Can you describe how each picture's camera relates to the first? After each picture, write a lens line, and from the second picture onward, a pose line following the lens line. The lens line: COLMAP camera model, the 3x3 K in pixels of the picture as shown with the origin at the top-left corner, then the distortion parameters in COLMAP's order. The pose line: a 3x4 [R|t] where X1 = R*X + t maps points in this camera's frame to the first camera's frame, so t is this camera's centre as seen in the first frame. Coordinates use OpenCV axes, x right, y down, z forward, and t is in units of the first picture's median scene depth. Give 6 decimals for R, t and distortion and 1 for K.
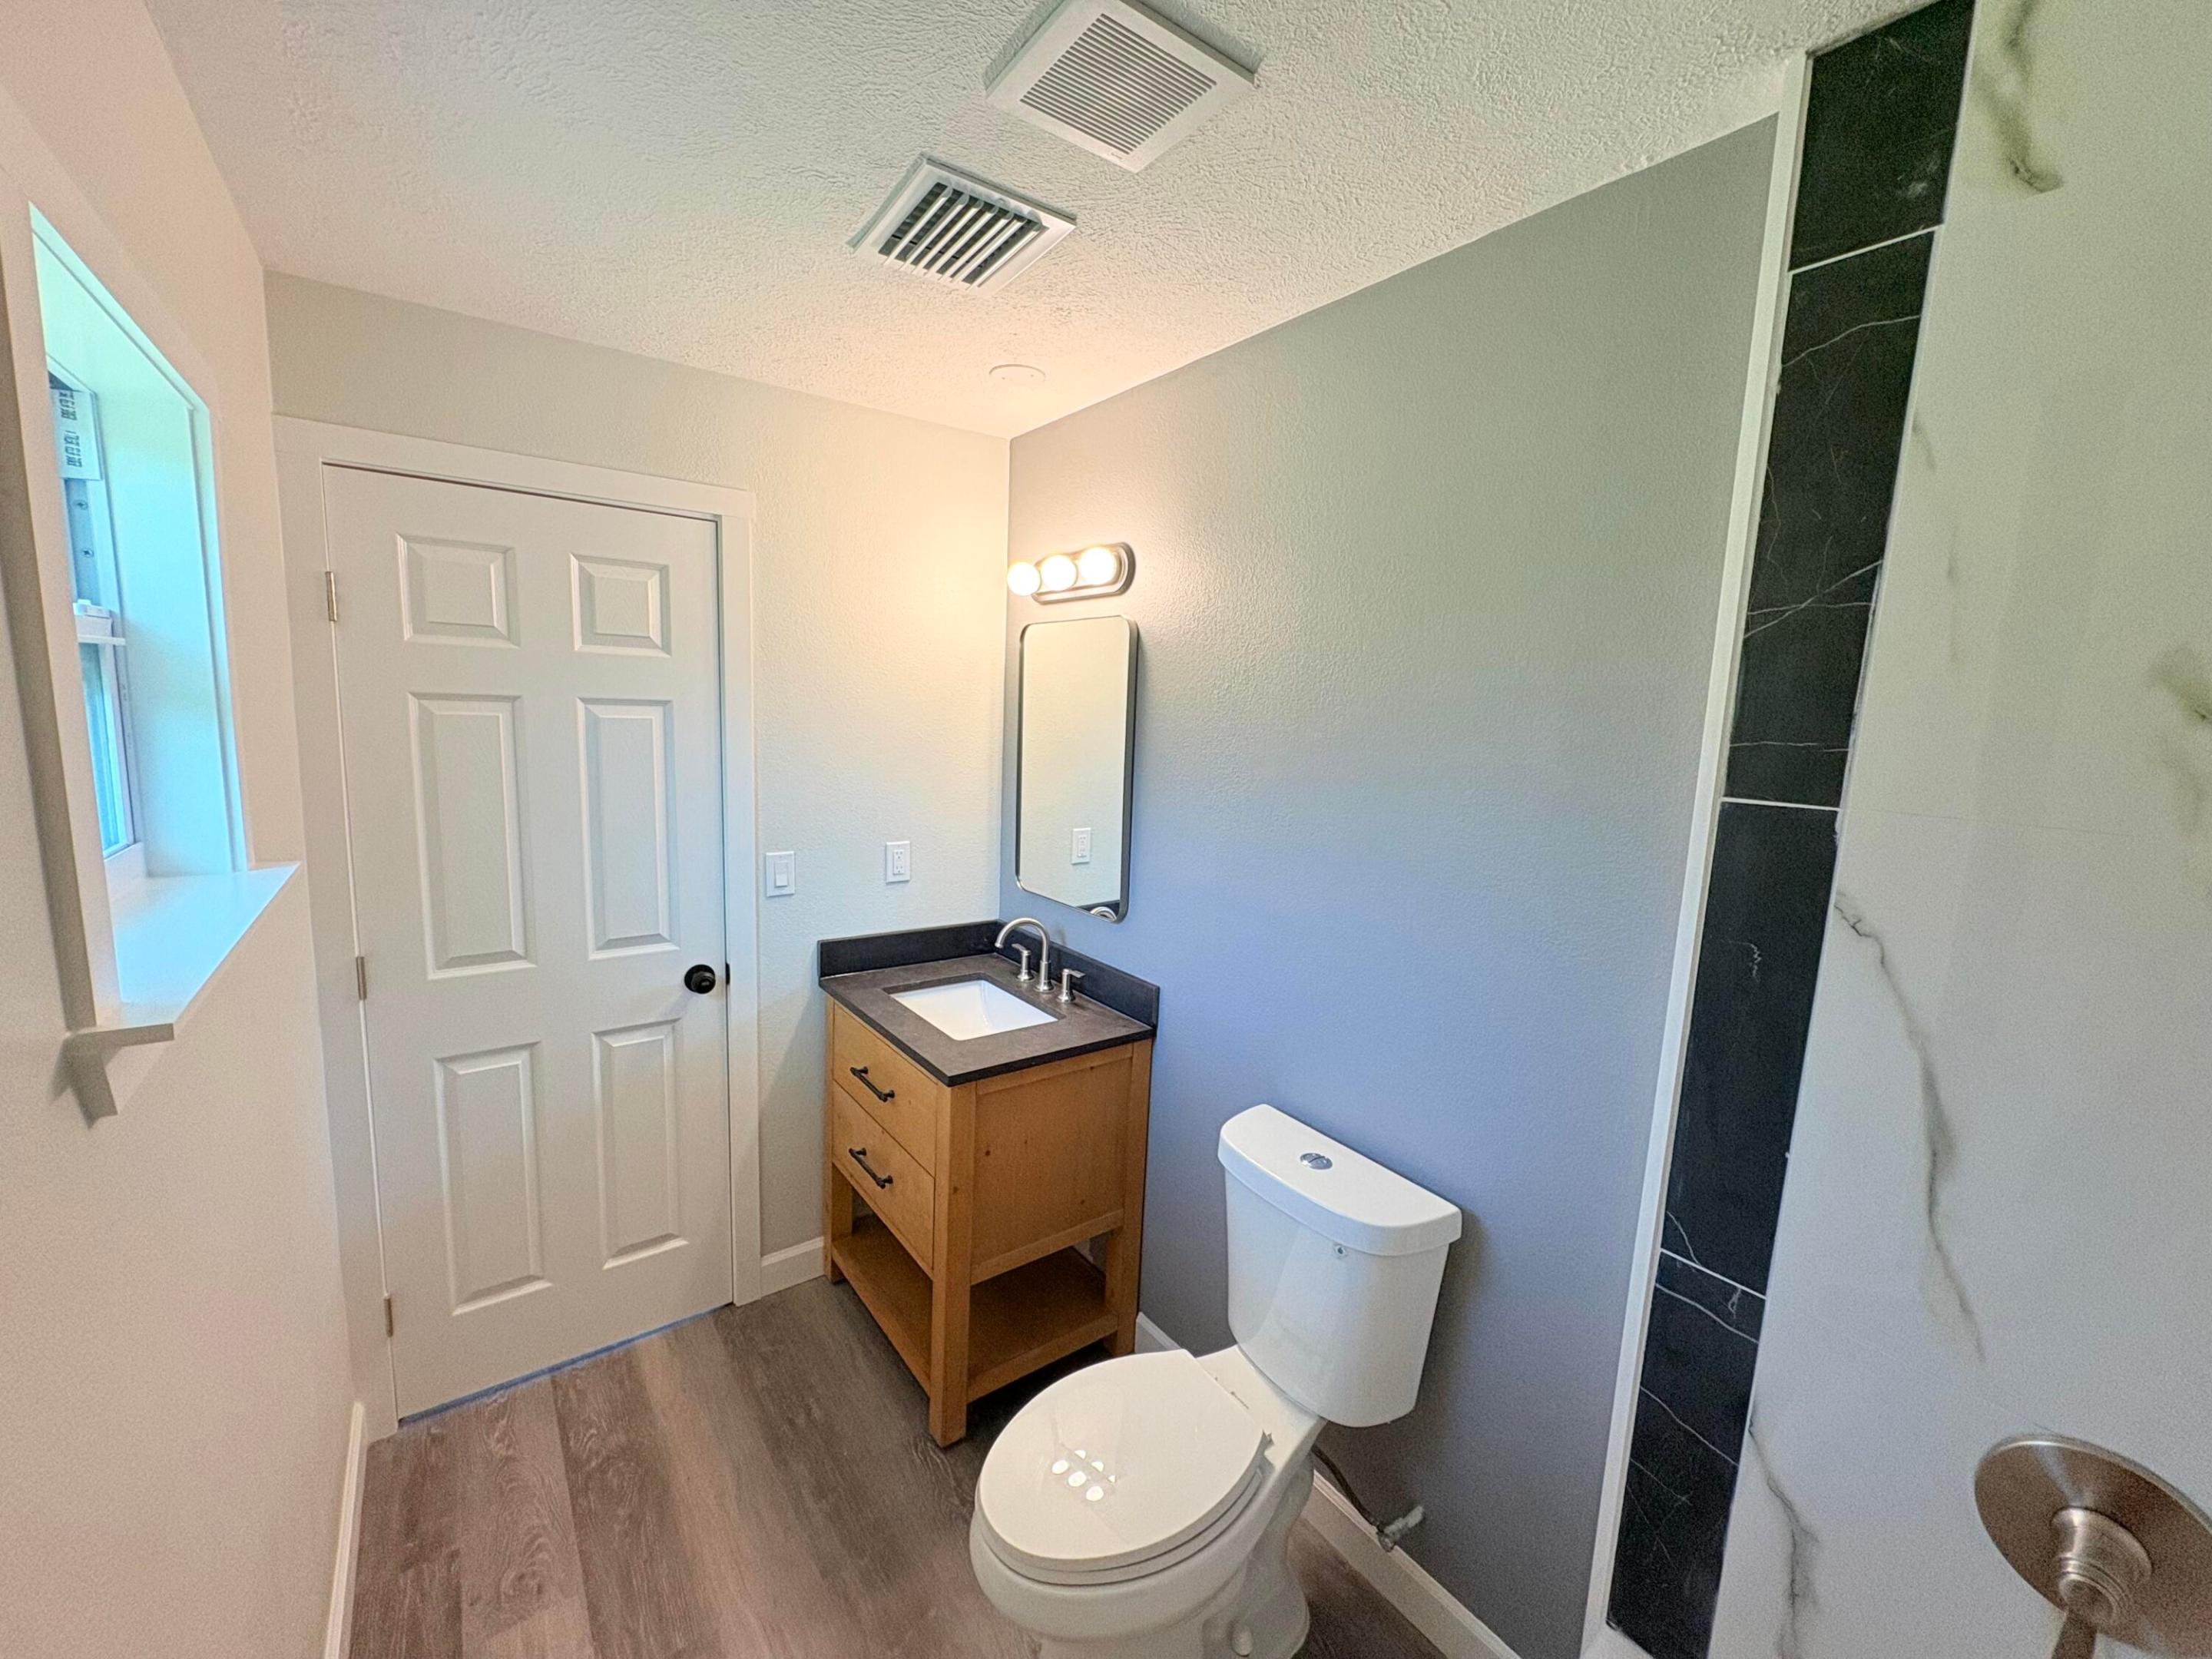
lens RADIAL K [[882.7, 0, 1106.1], [0, 882.7, 823.8], [0, 0, 1]] dist [-0.000451, 0.000533]
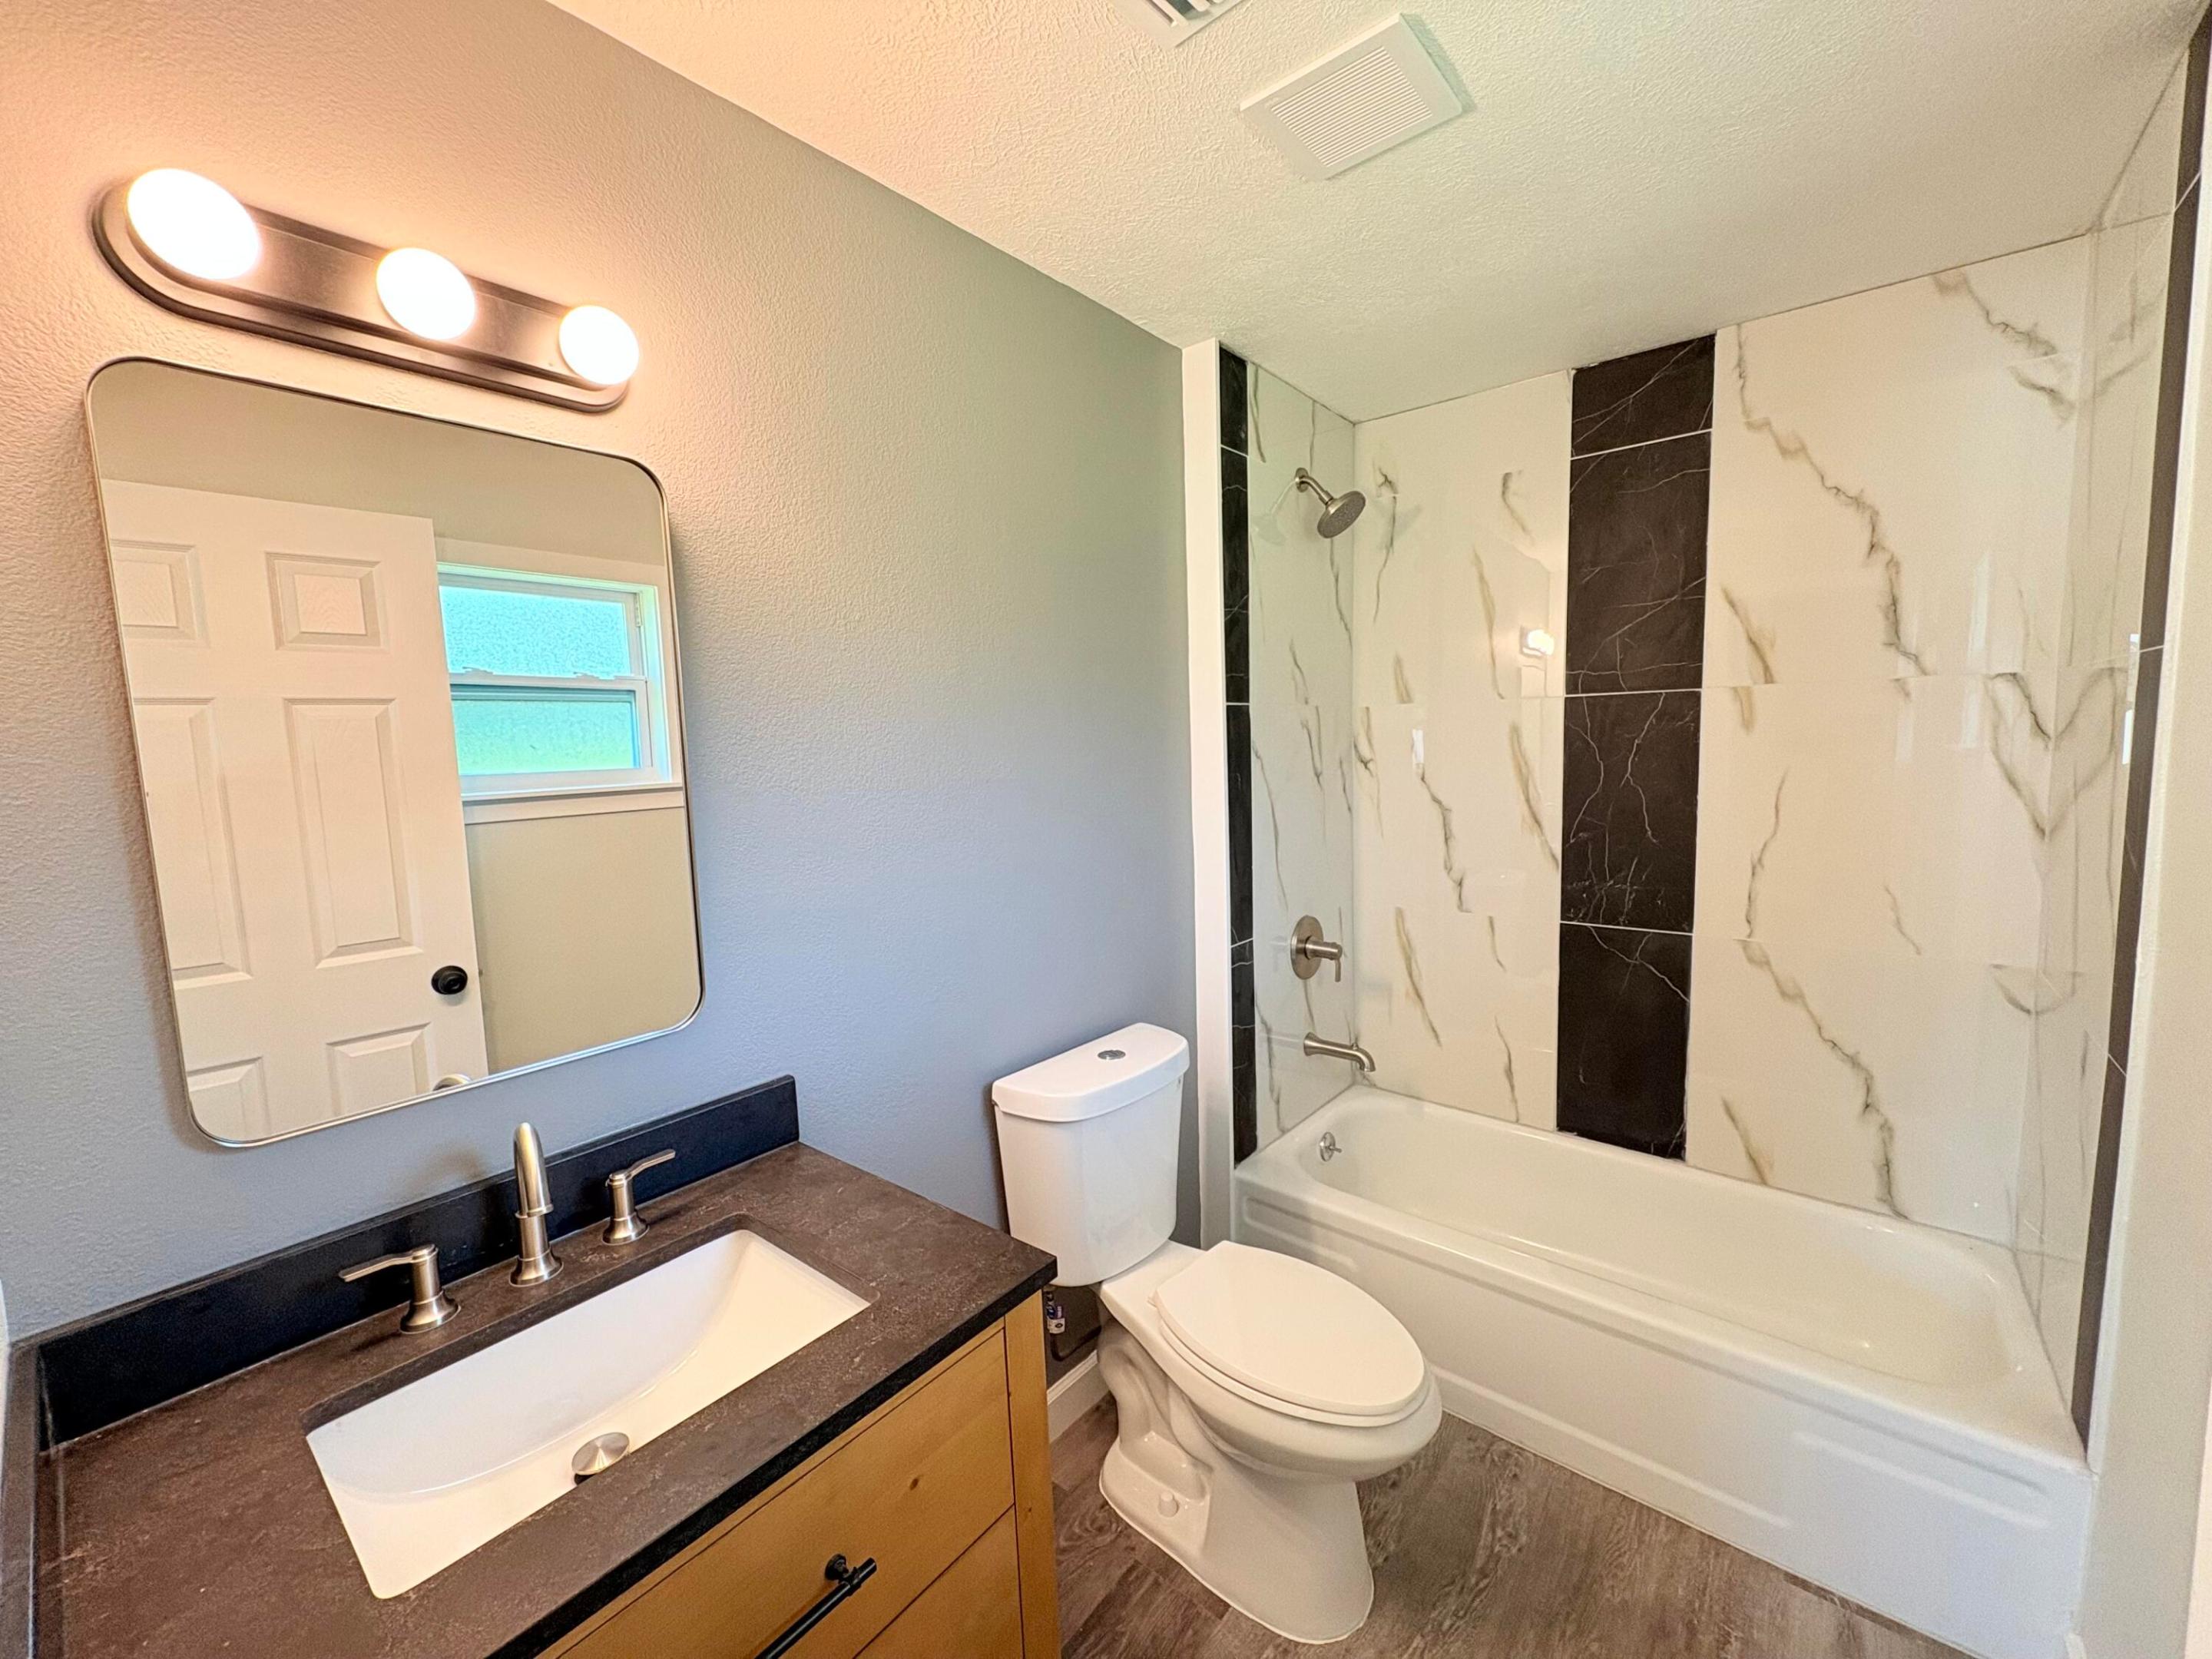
lens RADIAL K [[882.7, 0, 1107.8], [0, 882.7, 828.3], [0, 0, 1]] dist [-0.000451, 0.000533]
pose [[-0.238587, -0.128446, 0.962589, -0.697160], [0.151666, 0.974123, 0.167577, -0.076430], [-0.959205, 0.185973, -0.212932, 1.029900]]
